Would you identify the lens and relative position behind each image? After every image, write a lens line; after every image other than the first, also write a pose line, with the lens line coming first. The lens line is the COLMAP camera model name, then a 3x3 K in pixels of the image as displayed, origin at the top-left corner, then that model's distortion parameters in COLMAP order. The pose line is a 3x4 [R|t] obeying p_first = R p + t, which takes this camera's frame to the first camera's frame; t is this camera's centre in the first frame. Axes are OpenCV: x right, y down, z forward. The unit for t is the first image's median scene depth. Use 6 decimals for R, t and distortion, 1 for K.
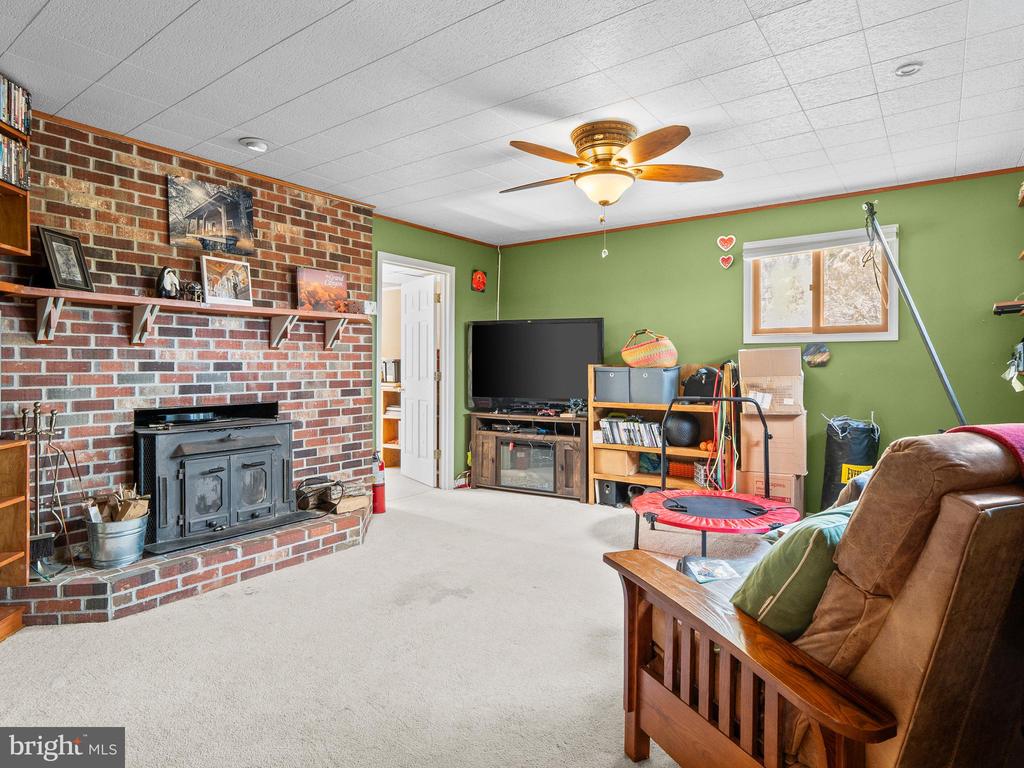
lens RADIAL K [[580.9, 0, 509.9], [0, 580.9, 375.2], [0, 0, 1]] dist [-0.030656, -0.000224]
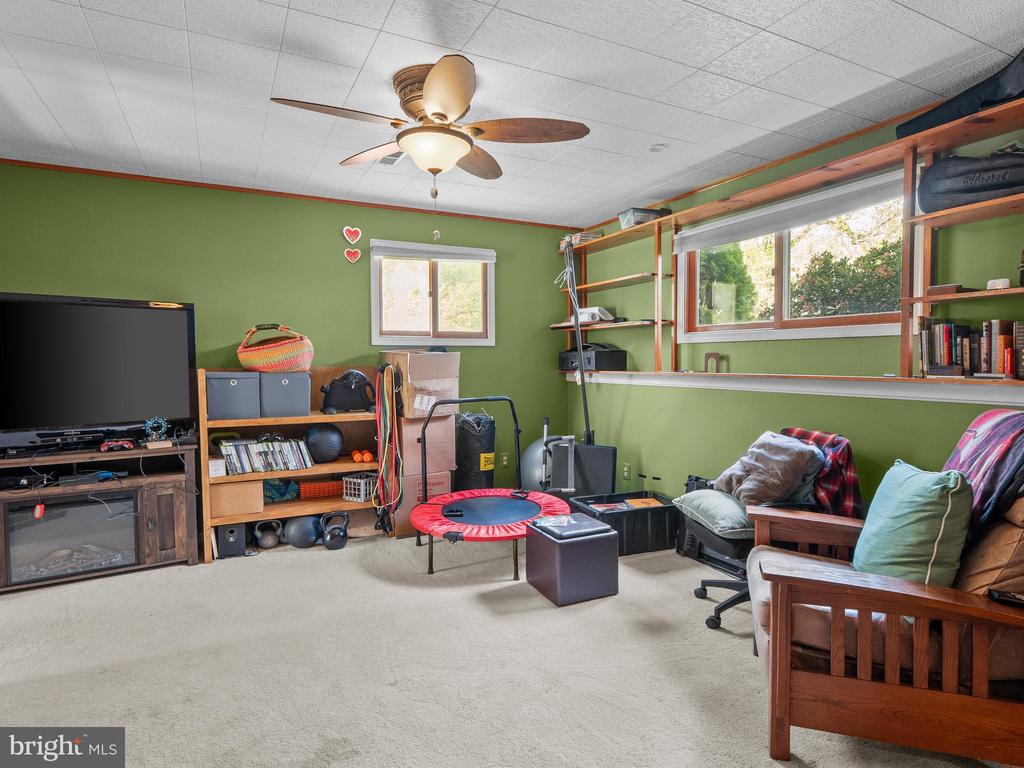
lens RADIAL K [[580.9, 0, 511.0], [0, 580.9, 386.1], [0, 0, 1]] dist [-0.030656, -0.000224]
pose [[0.428868, -0.040294, 0.902468, -0.345473], [0.019683, 0.999184, 0.035259, -0.015833], [-0.903153, 0.002642, 0.429311, 0.360895]]
